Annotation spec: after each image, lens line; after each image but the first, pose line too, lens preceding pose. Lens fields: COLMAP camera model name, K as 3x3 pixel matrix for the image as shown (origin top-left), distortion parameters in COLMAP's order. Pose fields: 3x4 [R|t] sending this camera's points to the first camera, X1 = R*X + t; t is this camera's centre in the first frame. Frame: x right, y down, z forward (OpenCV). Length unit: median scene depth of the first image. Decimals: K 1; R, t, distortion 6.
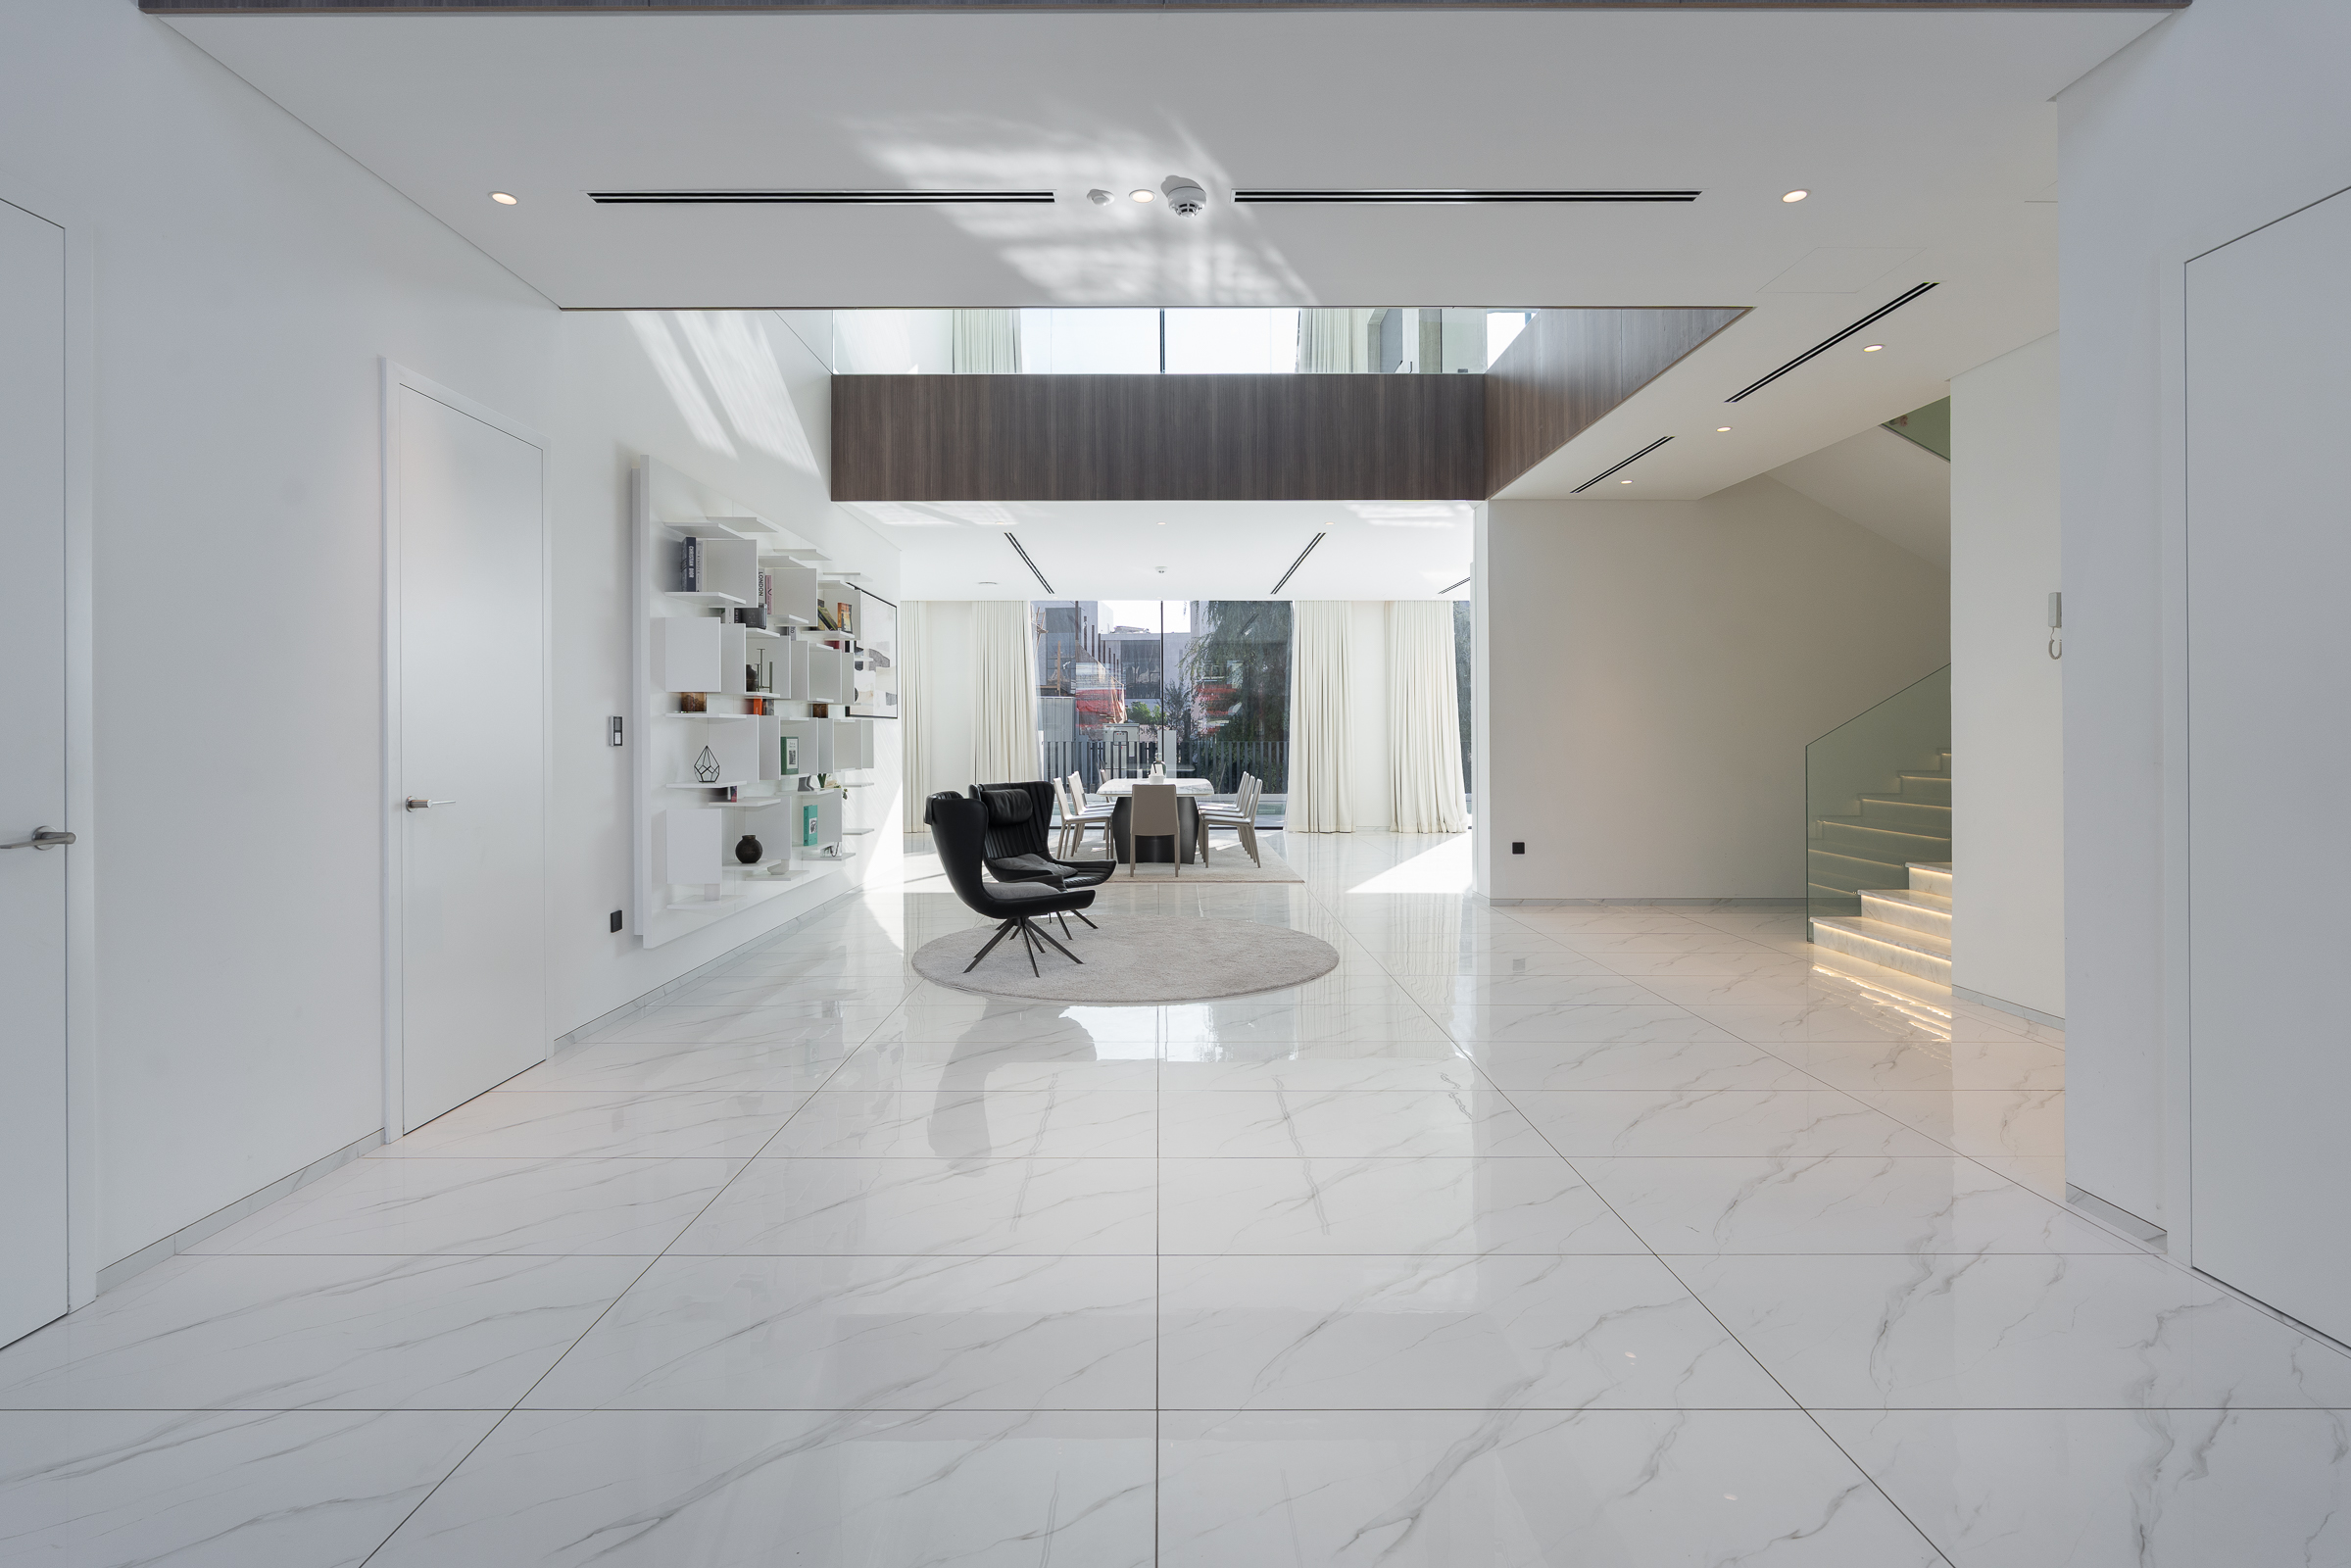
lens RADIAL K [[1077.6, 0, 1167.9], [0, 1077.6, 763.2], [0, 0, 1]] dist [-0.012246, 0.002484]
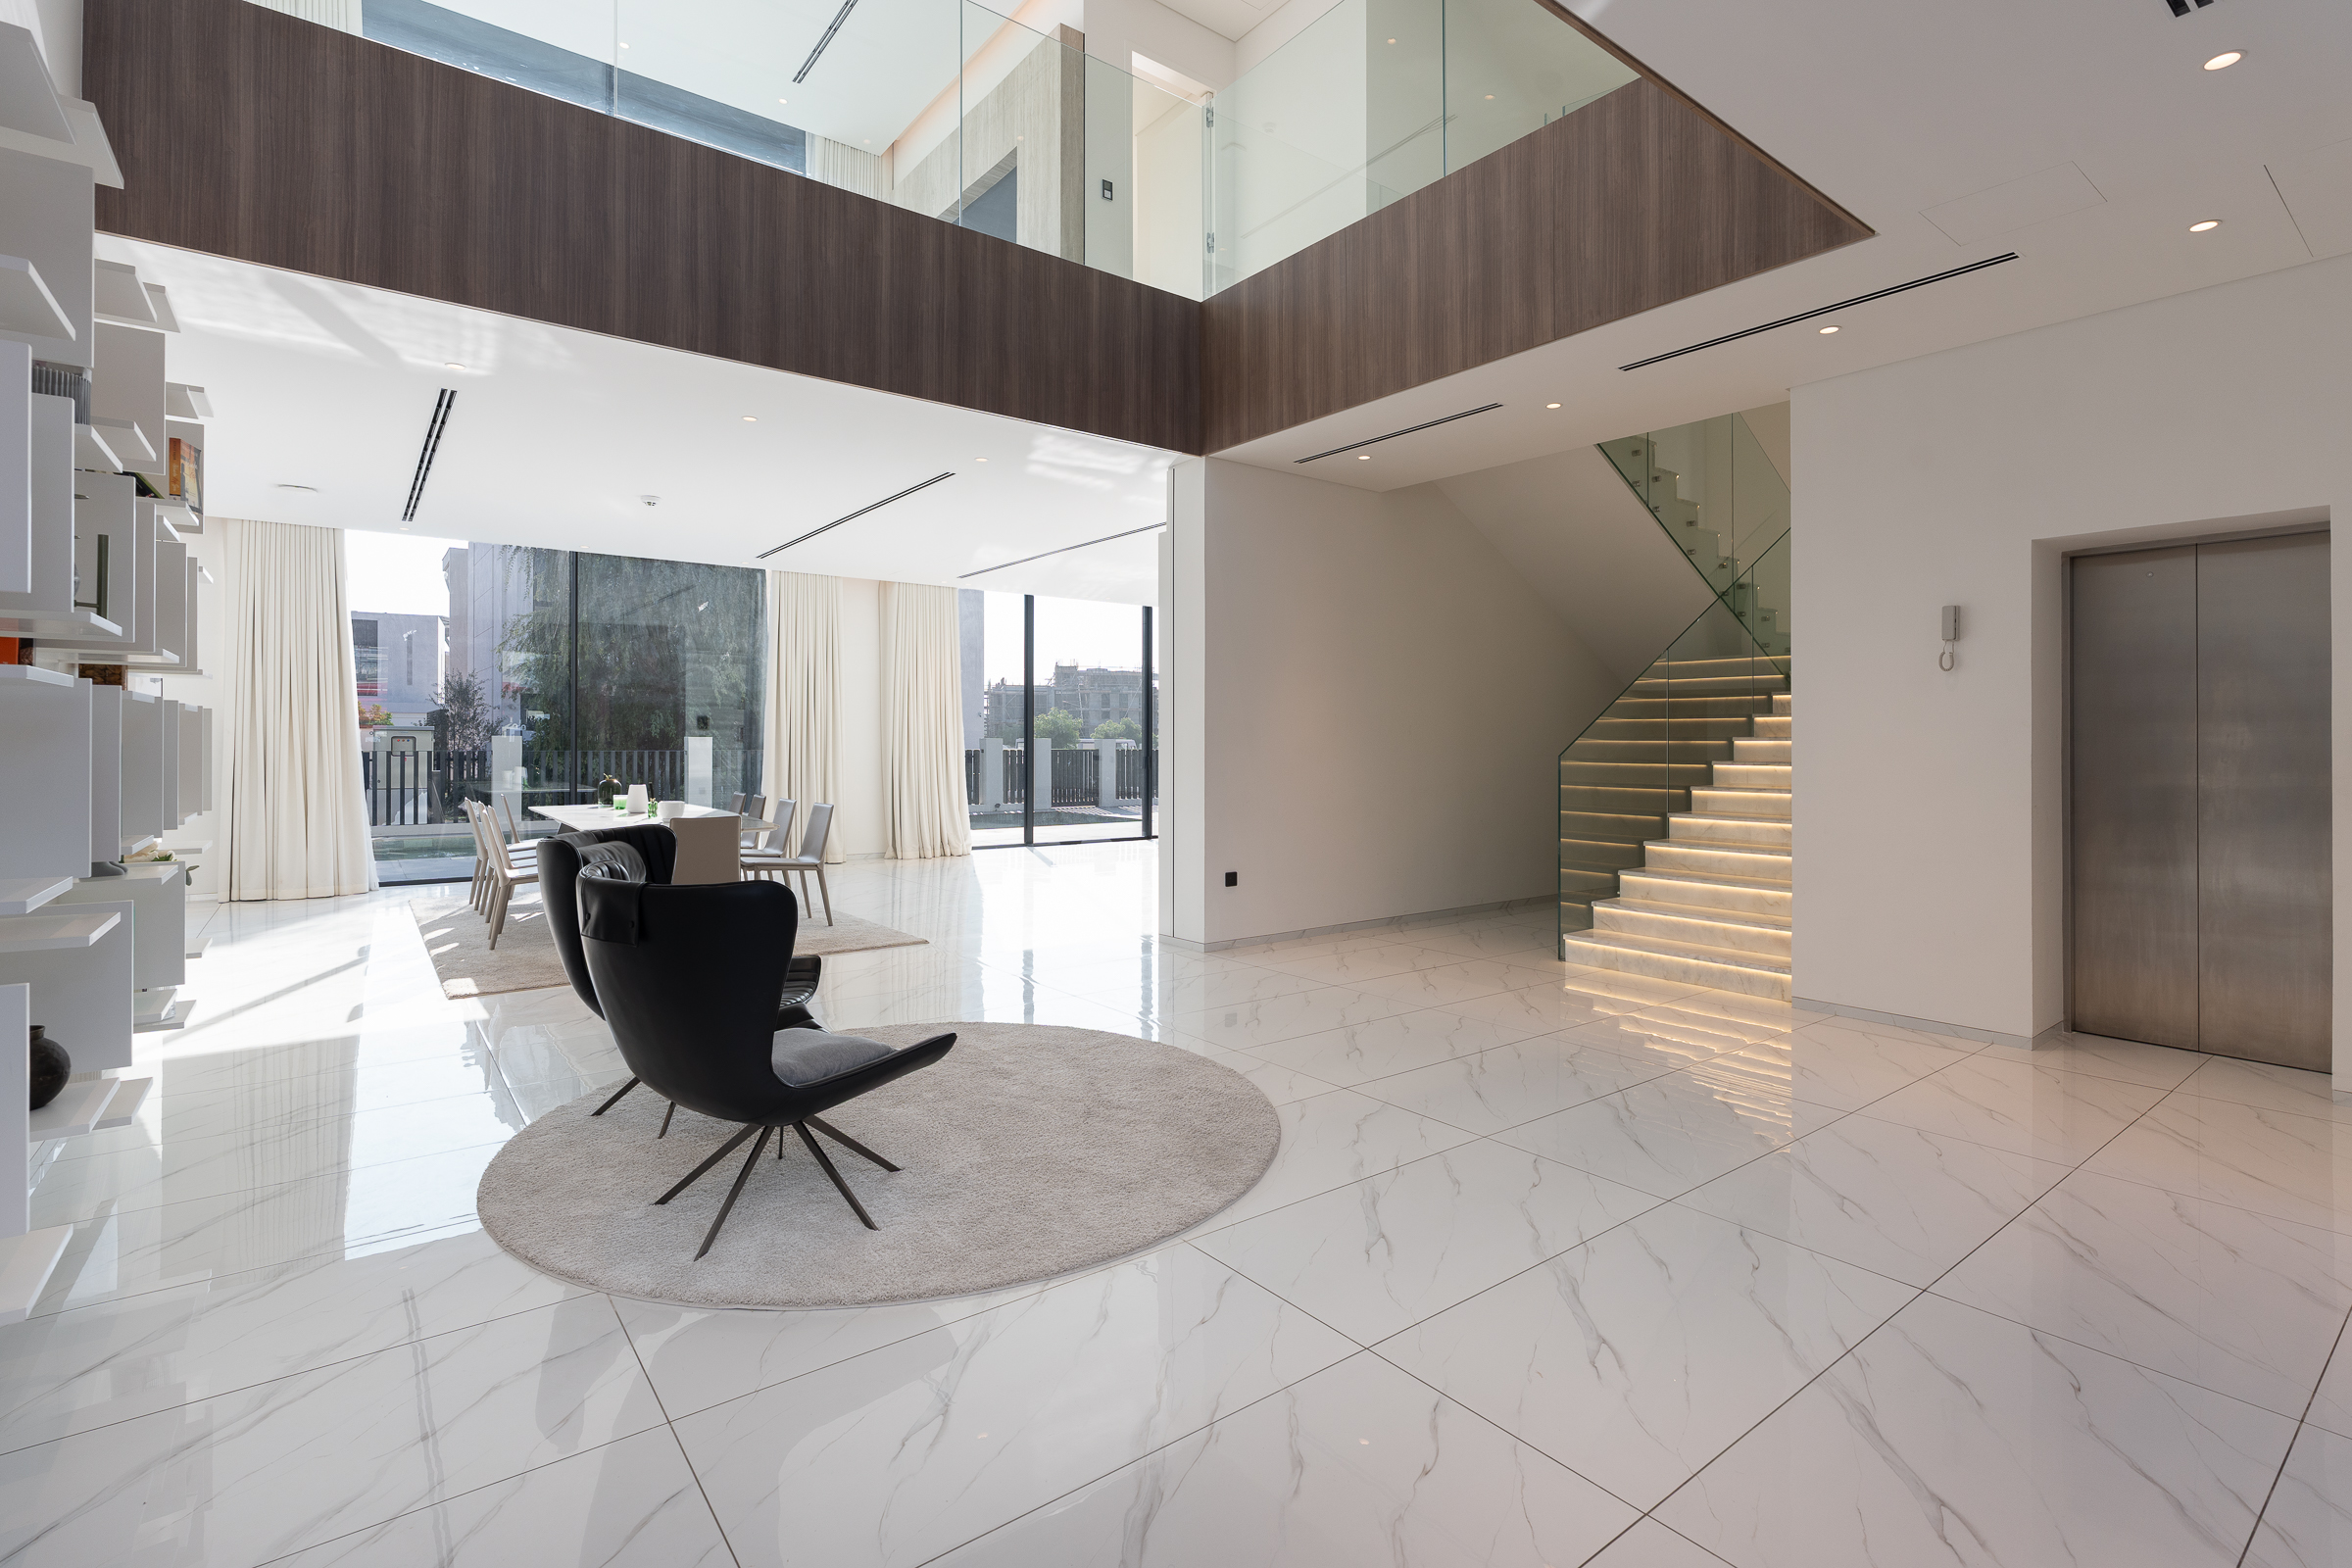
lens RADIAL K [[1078.0, 0, 1175.5], [0, 1078.0, 763.5], [0, 0, 1]] dist [-0.012246, 0.002484]
pose [[0.800676, -0.006713, 0.599060, -0.214049], [0.011622, 0.999923, -0.004328, -0.007895], [-0.598985, 0.010428, 0.800692, 0.360895]]
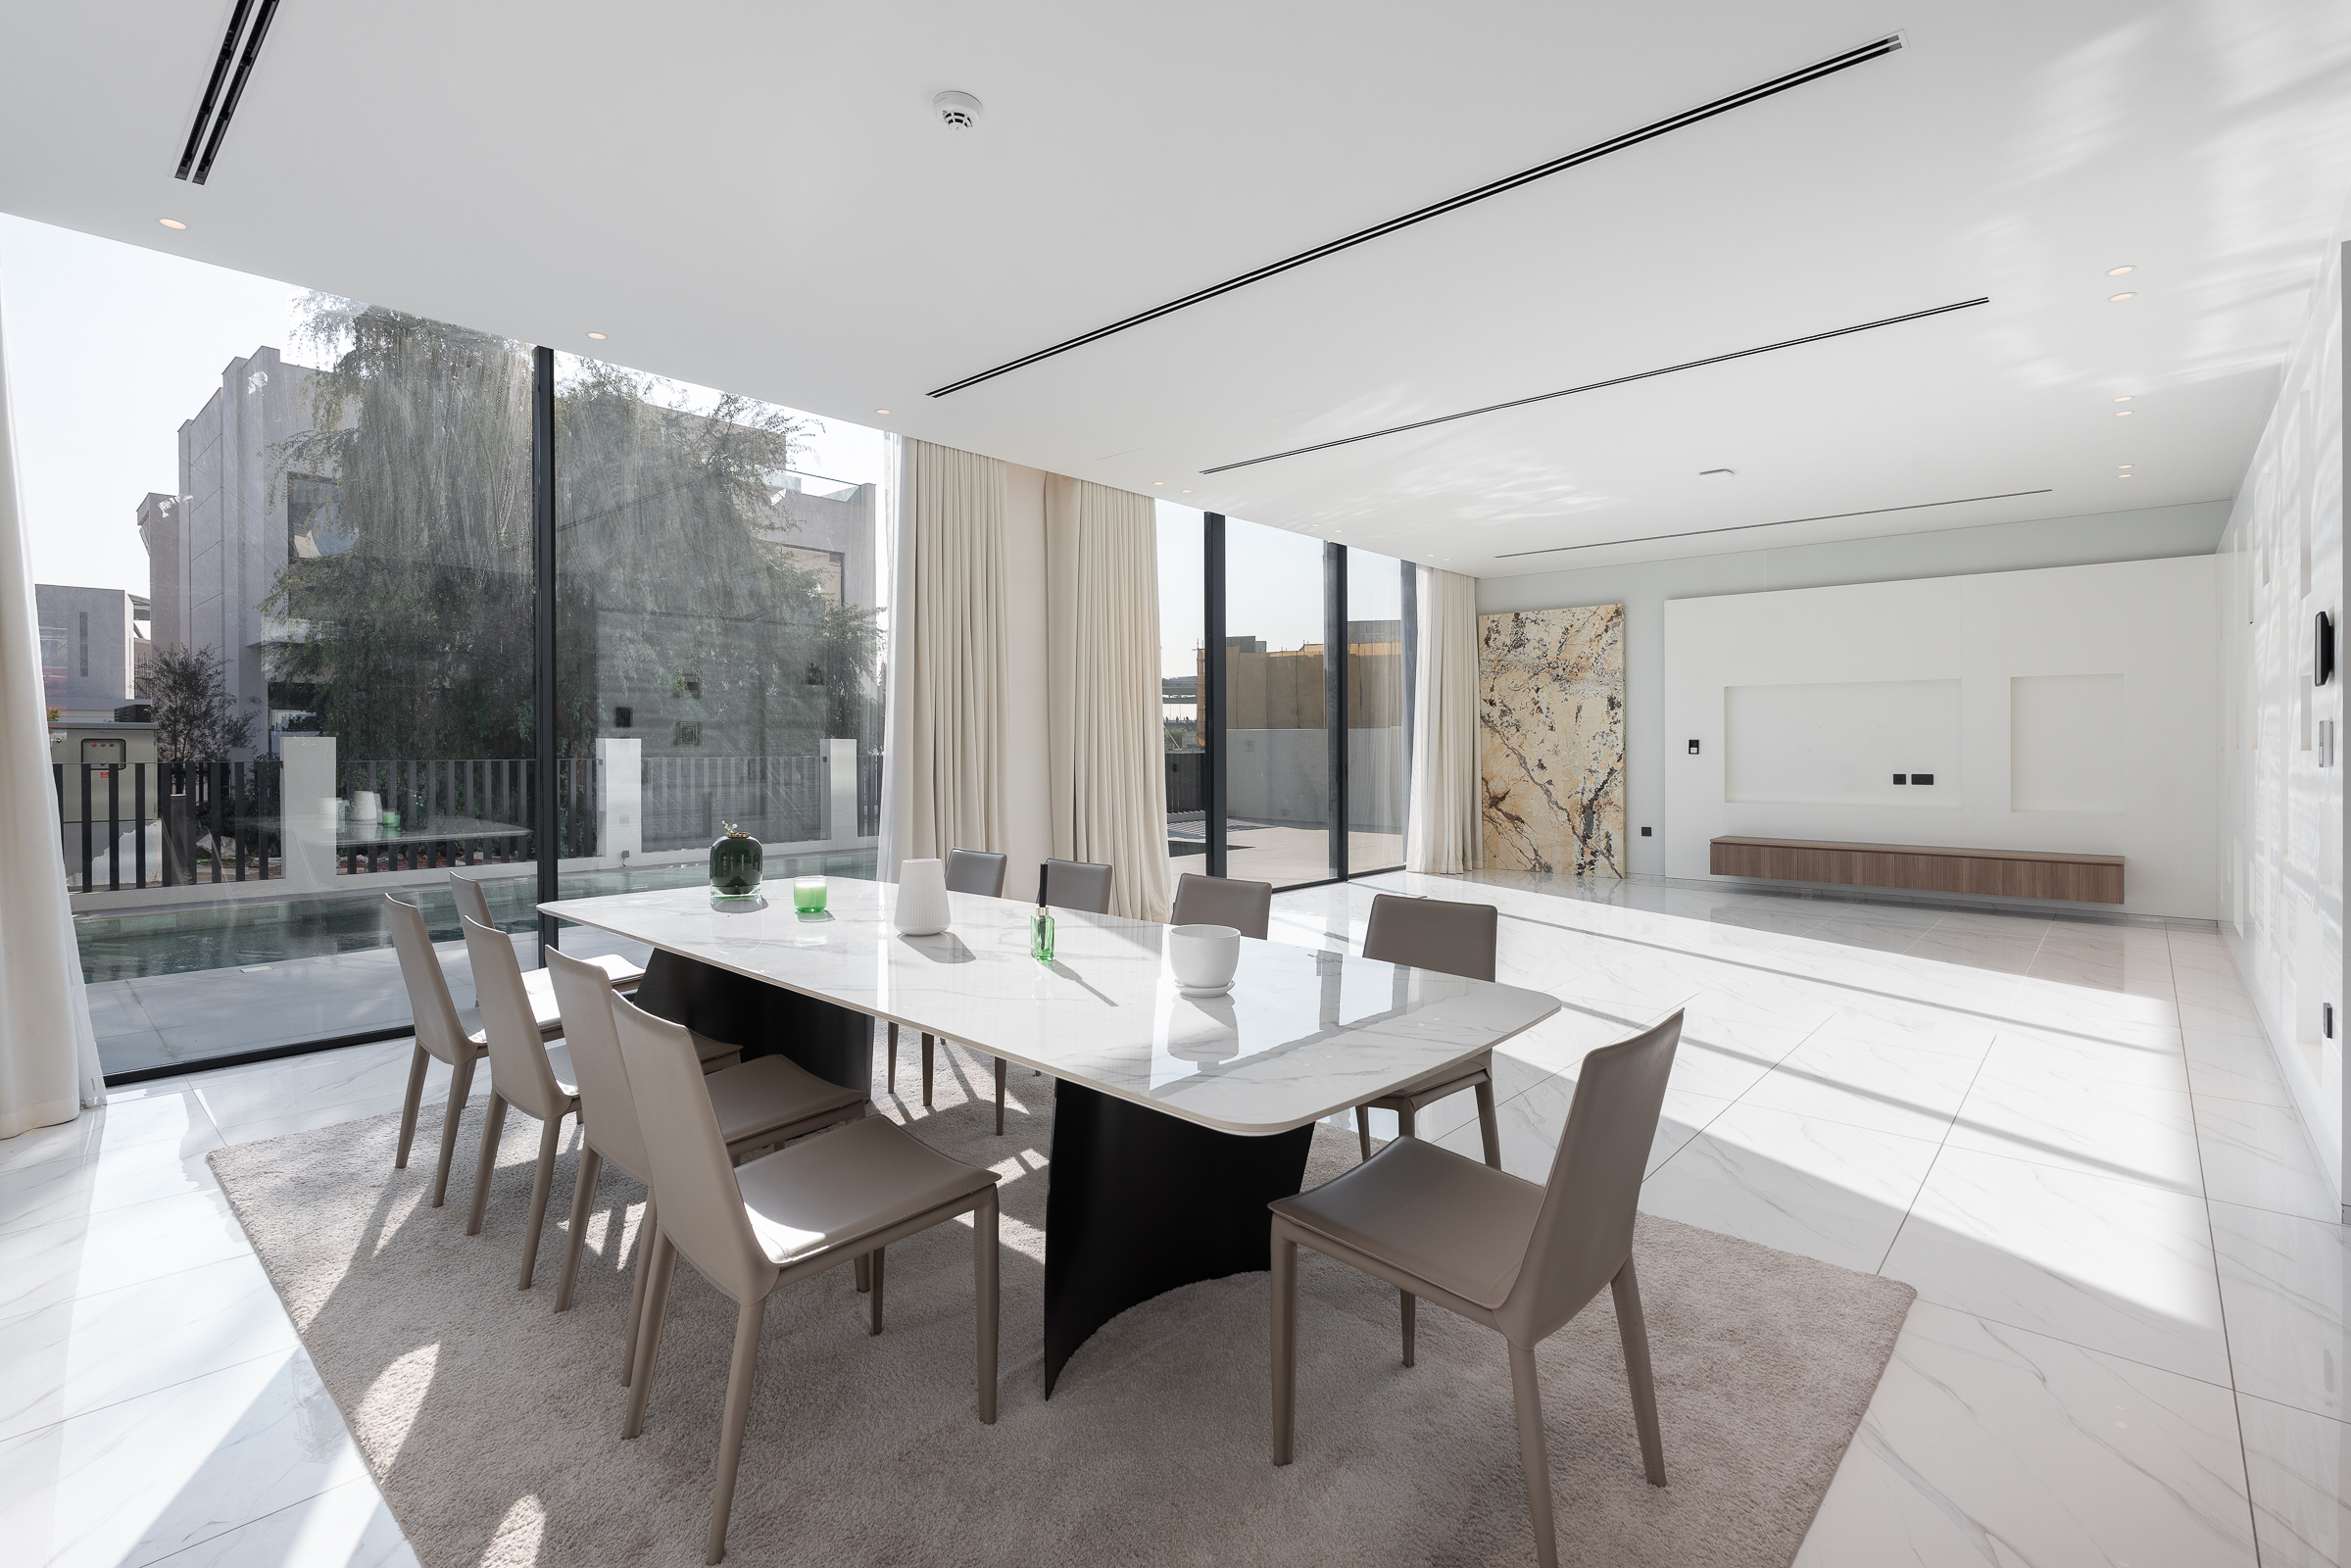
lens RADIAL K [[1077.6, 0, 1174.2], [0, 1077.6, 767.6], [0, 0, 1]] dist [-0.012246, 0.002484]
pose [[0.682826, -0.019576, 0.730318, -0.231534], [0.022412, 0.999732, 0.005844, -0.033448], [-0.730237, 0.012378, 0.683082, 1.128881]]
